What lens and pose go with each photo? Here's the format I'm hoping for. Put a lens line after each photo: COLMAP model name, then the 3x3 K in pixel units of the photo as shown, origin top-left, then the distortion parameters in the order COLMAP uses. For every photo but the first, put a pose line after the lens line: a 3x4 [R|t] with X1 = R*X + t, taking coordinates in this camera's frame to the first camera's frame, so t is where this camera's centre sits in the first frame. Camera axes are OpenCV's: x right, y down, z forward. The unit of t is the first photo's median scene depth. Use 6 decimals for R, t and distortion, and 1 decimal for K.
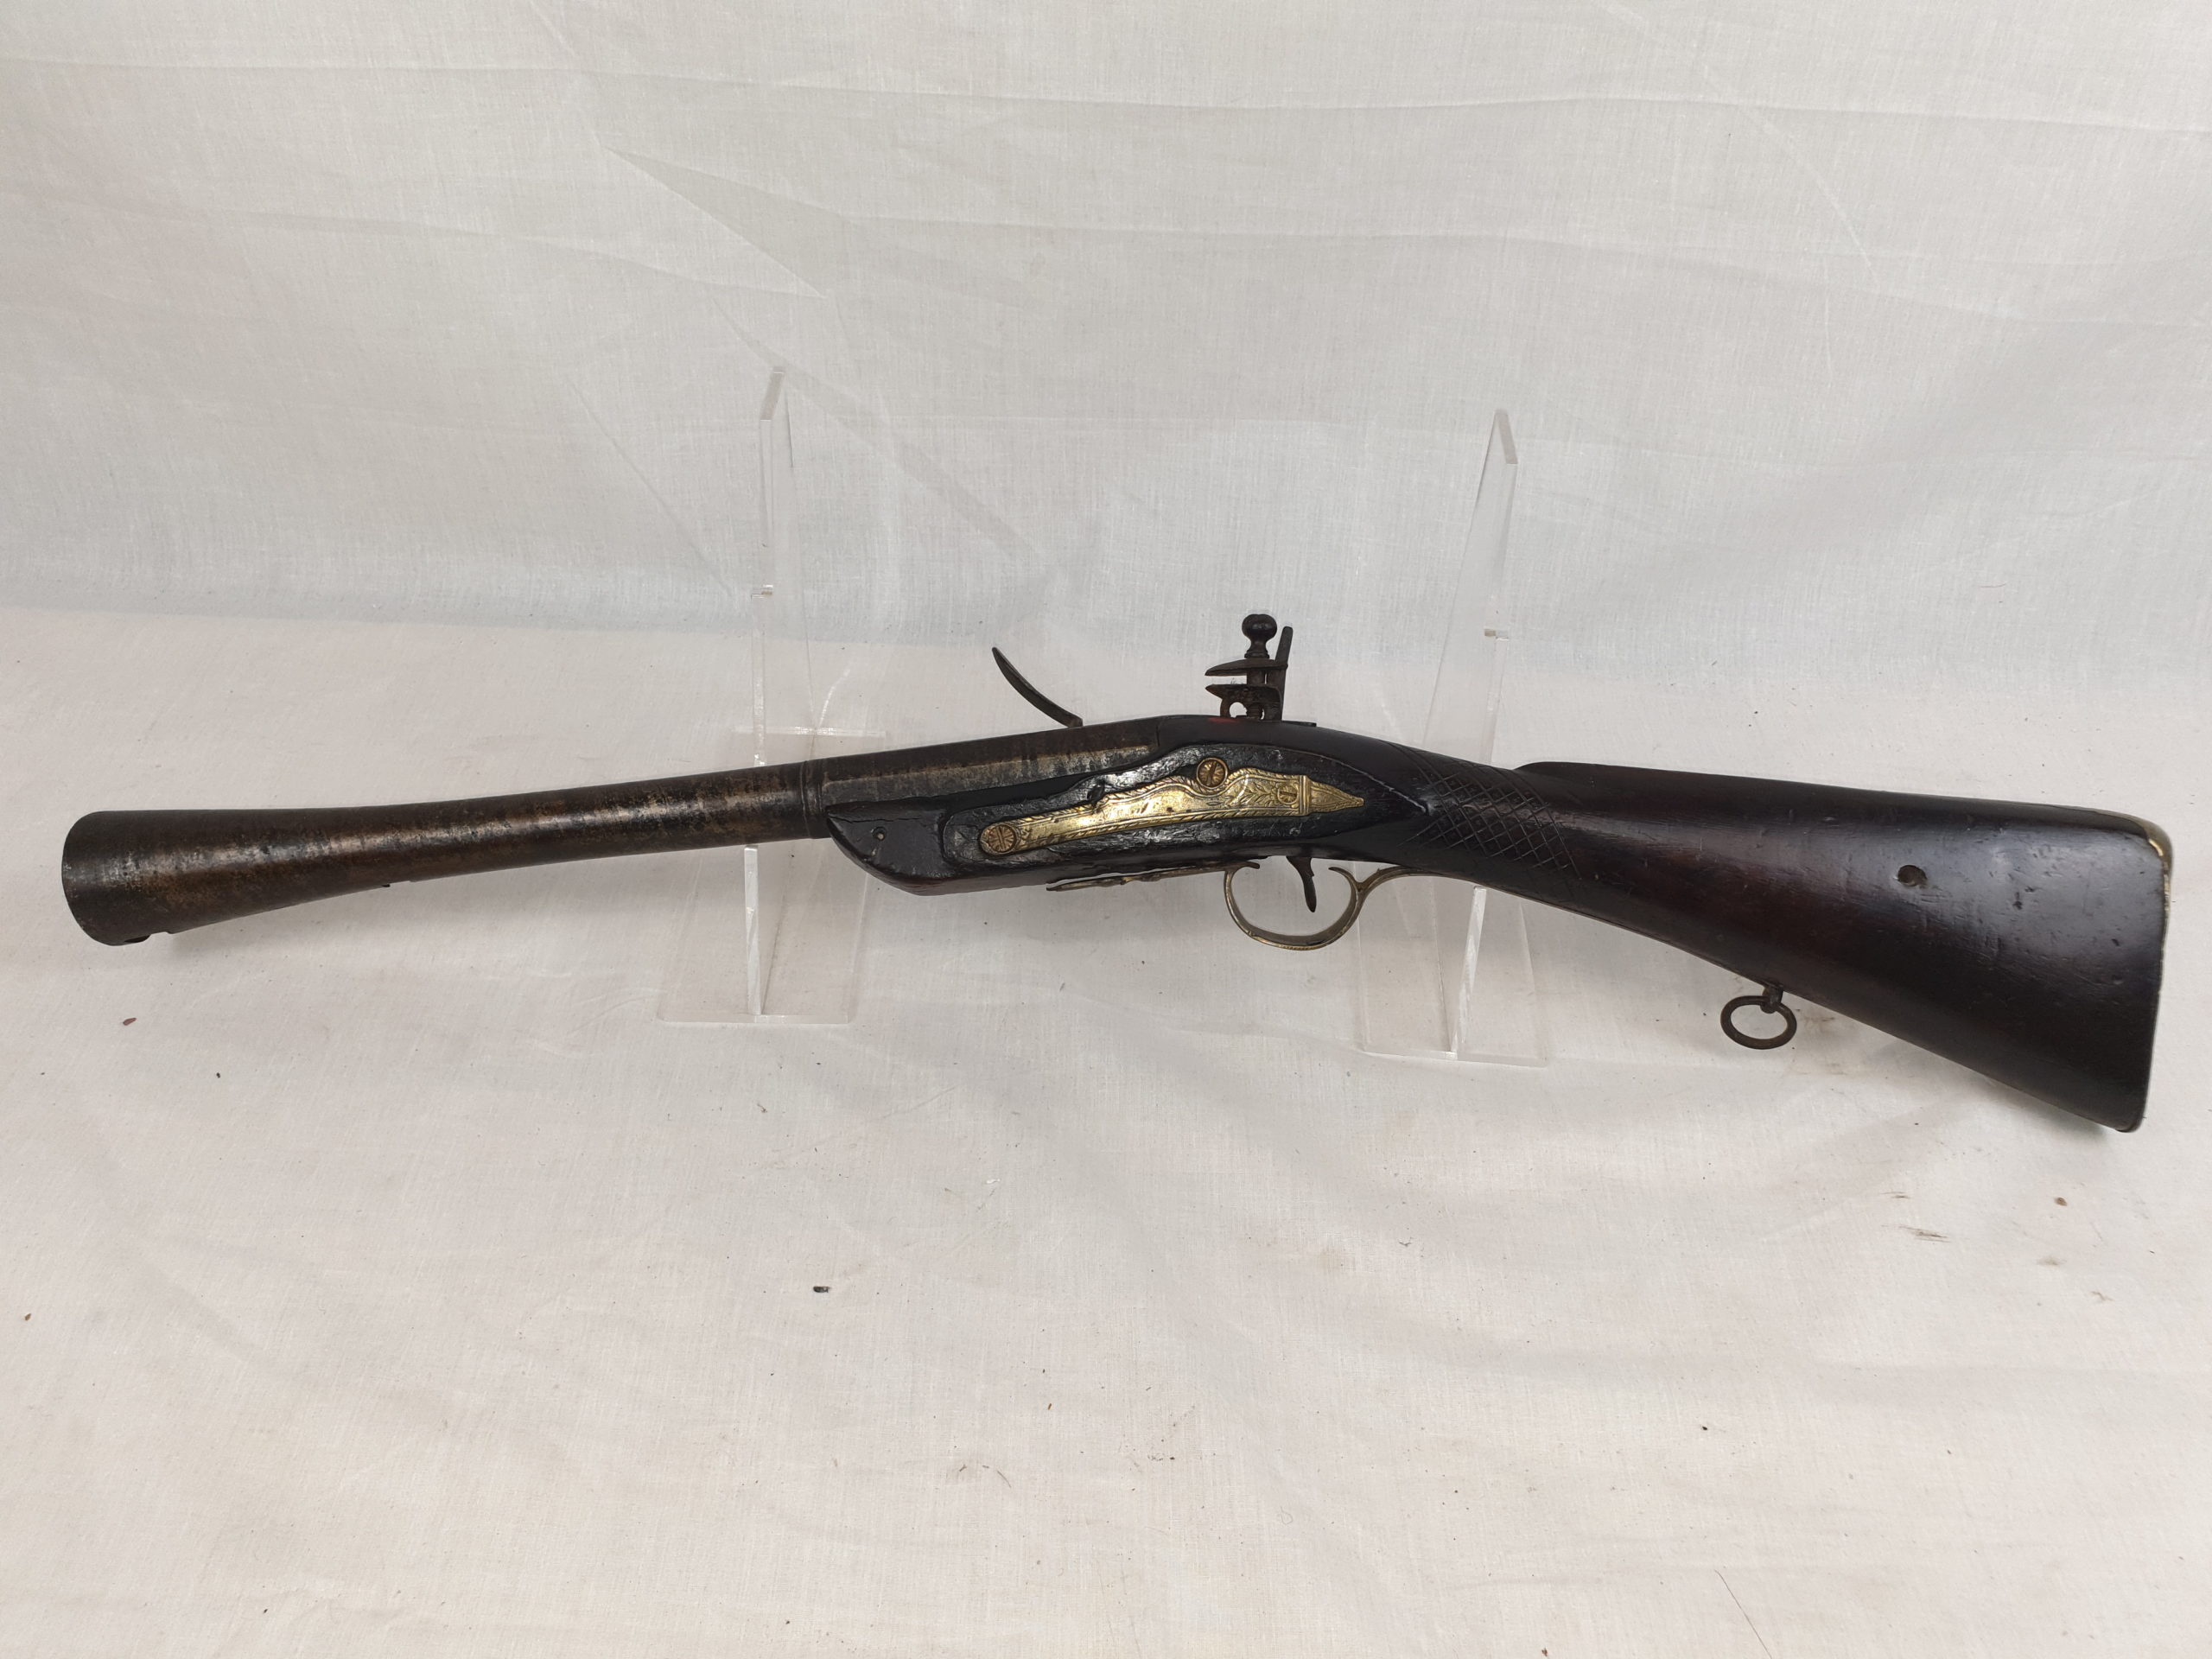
lens RADIAL K [[1739.8, 0, 1136.4], [0, 1739.8, 833.7], [0, 0, 1]] dist [0.029339, -0.007969]
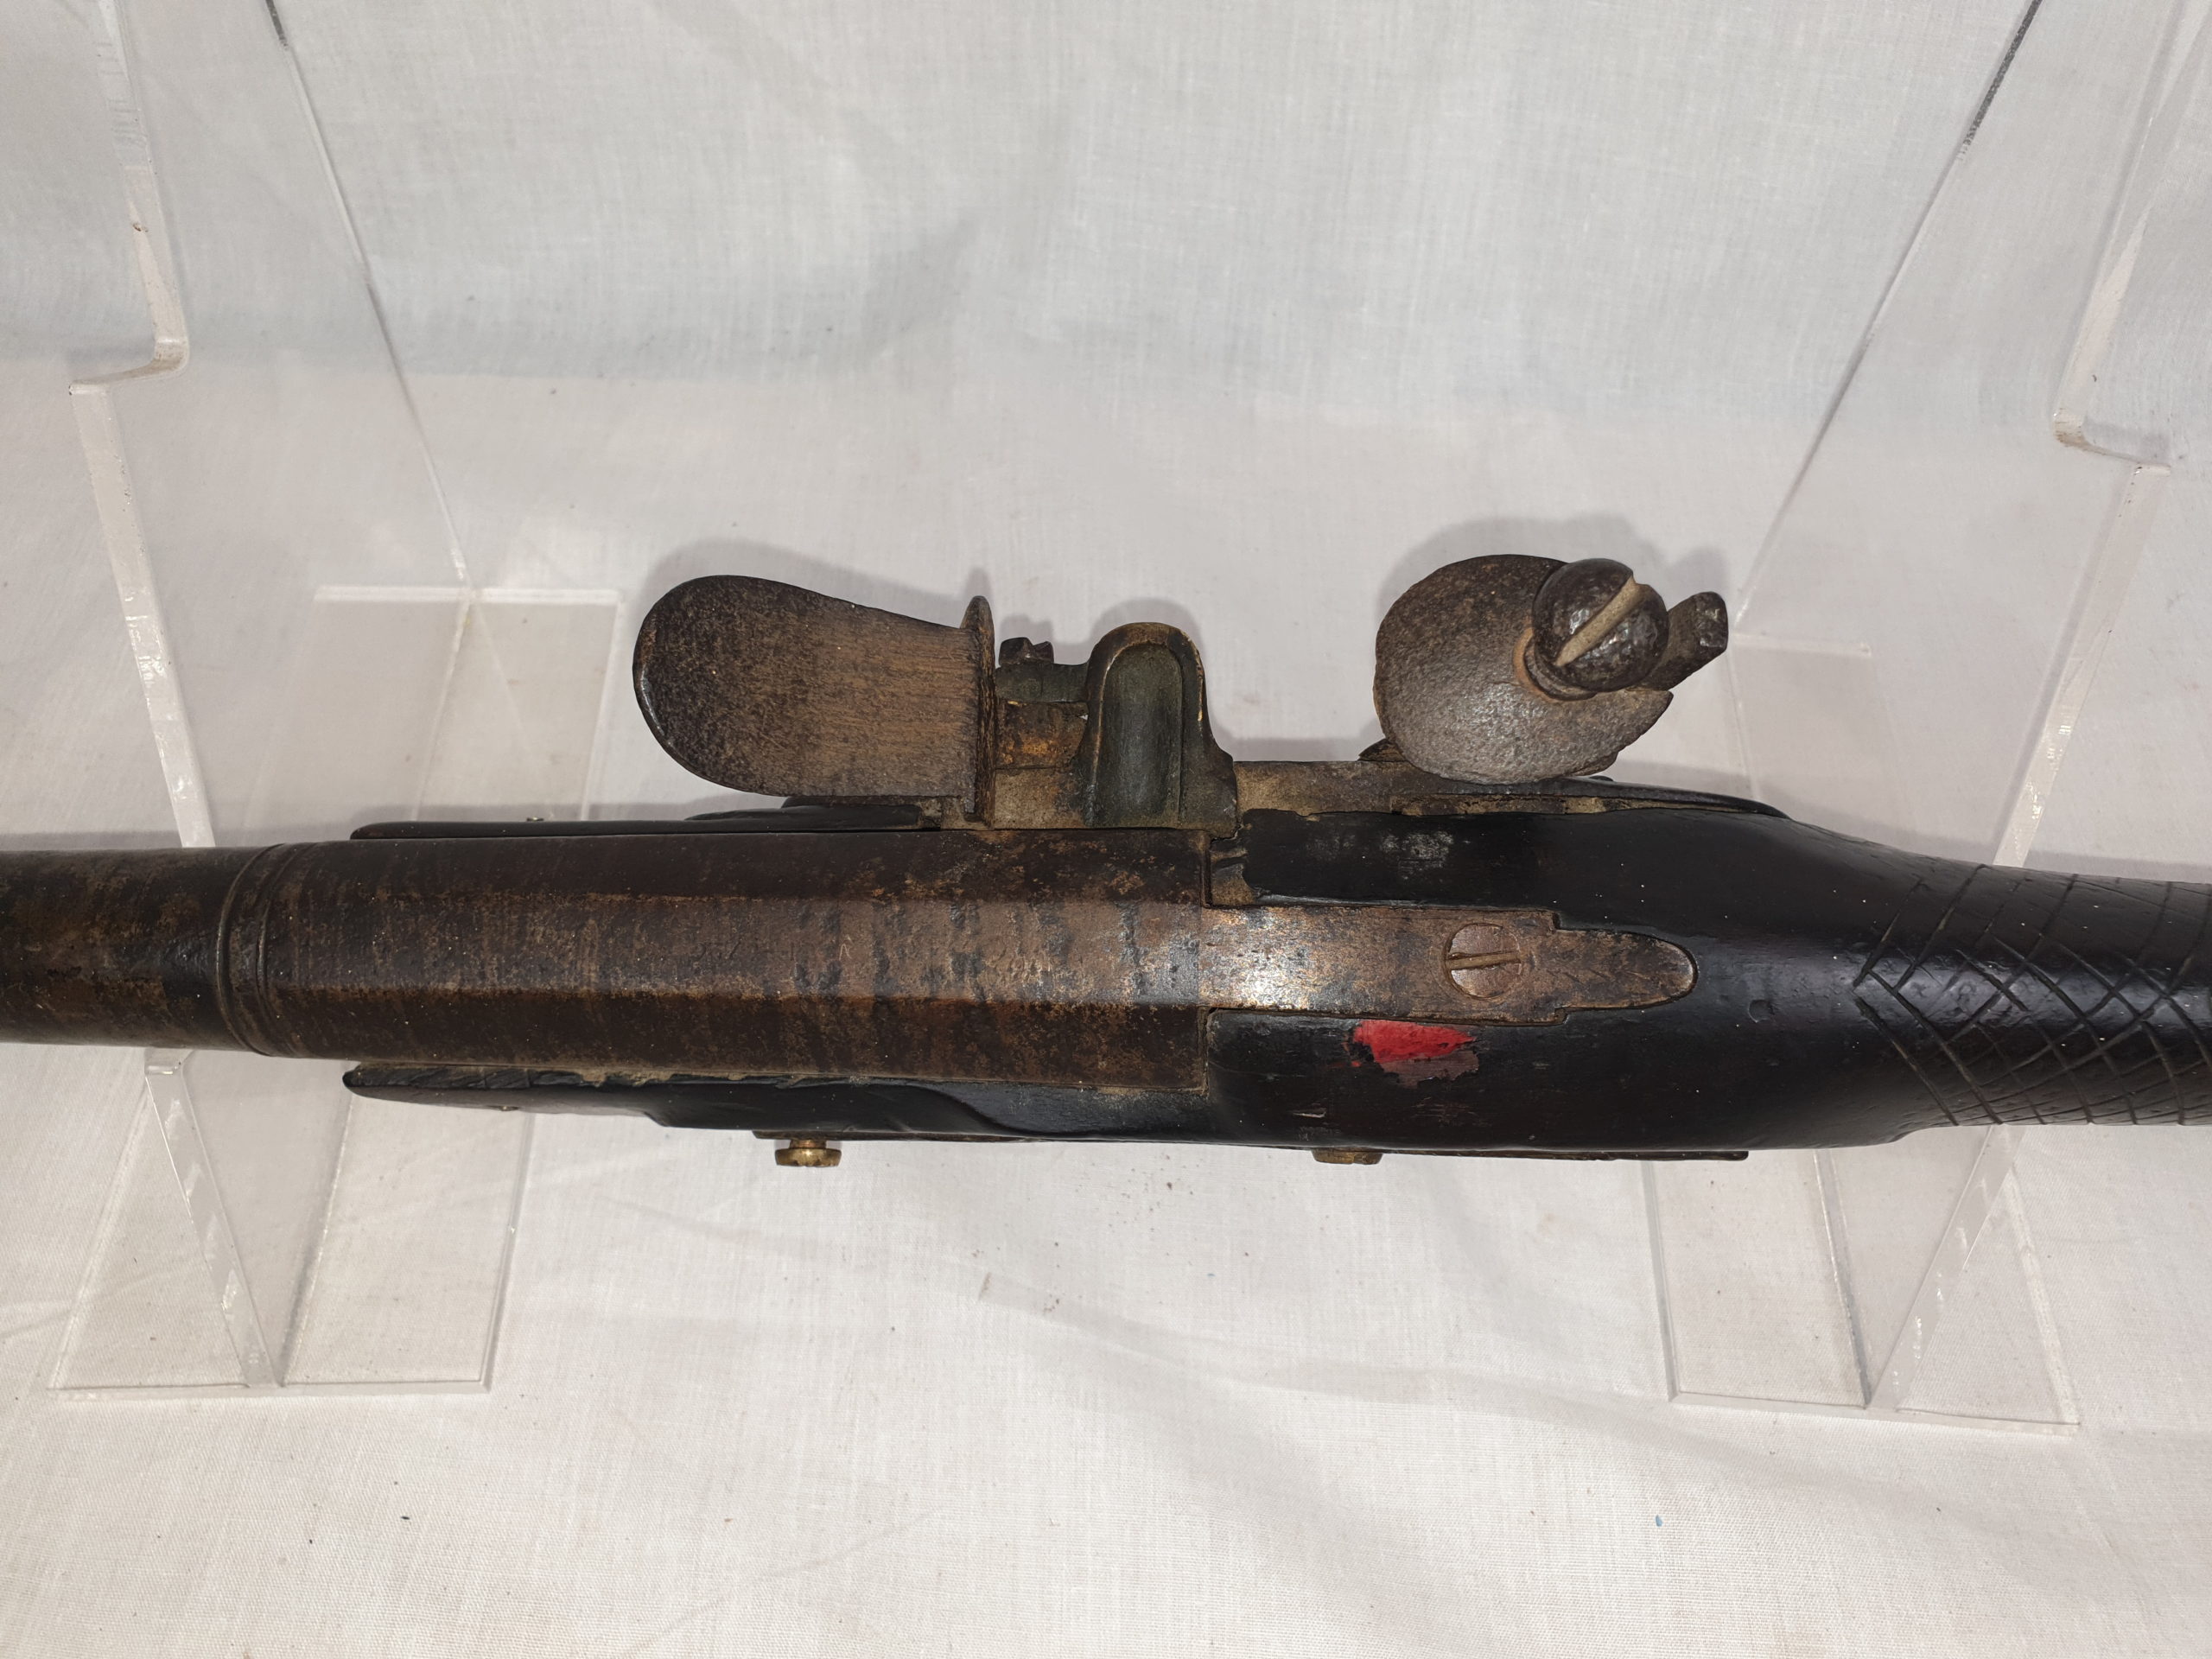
lens RADIAL K [[1862.2, 0, 1088.0], [0, 1862.2, 826.1], [0, 0, 1]] dist [-0.025794, 0.055337]
pose [[0.999929, -0.002433, -0.011702, -0.009059], [0.004837, 0.977688, 0.210005, -0.095926], [0.010930, -0.210046, 0.977630, 0.456859]]
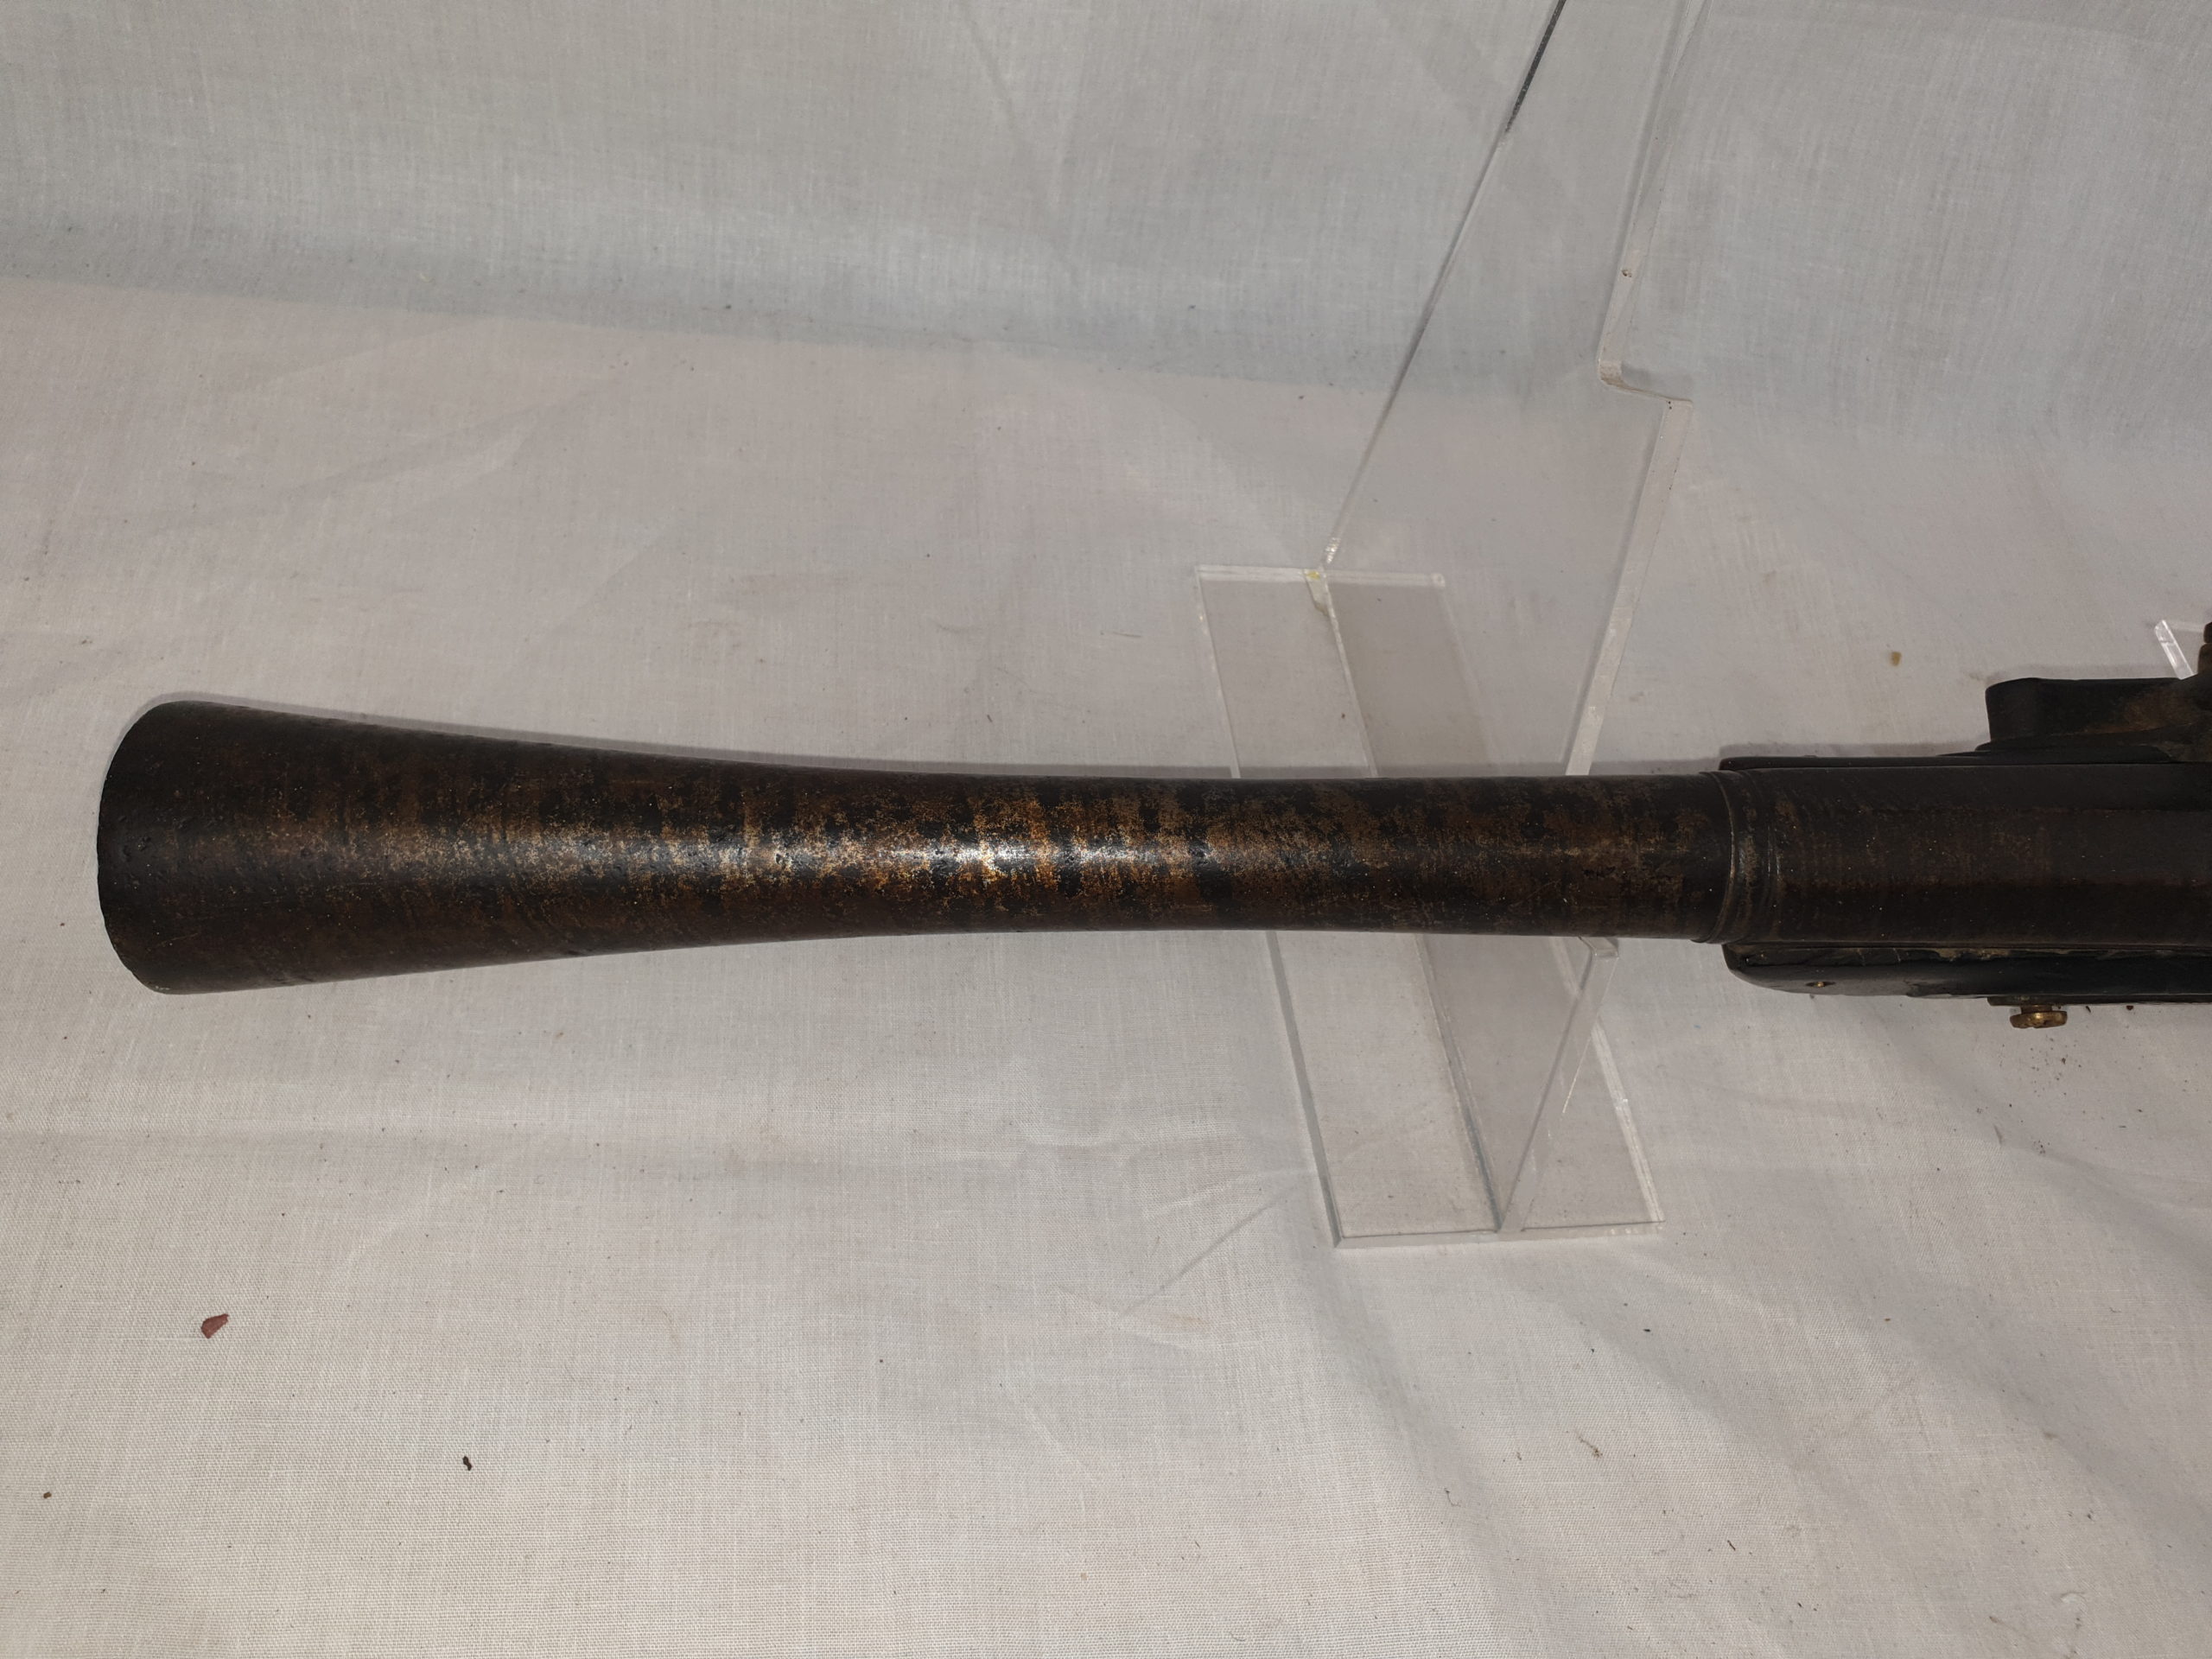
lens RADIAL K [[1838.5, 0, 1106.0], [0, 1838.5, 829.5], [0, 0, 1]] dist [-0.063476, 0.133202]
pose [[0.985030, -0.000482, 0.172385, -0.330058], [-0.036538, 0.976691, 0.211518, -0.092370], [-0.168469, -0.214650, 0.962052, 0.412591]]
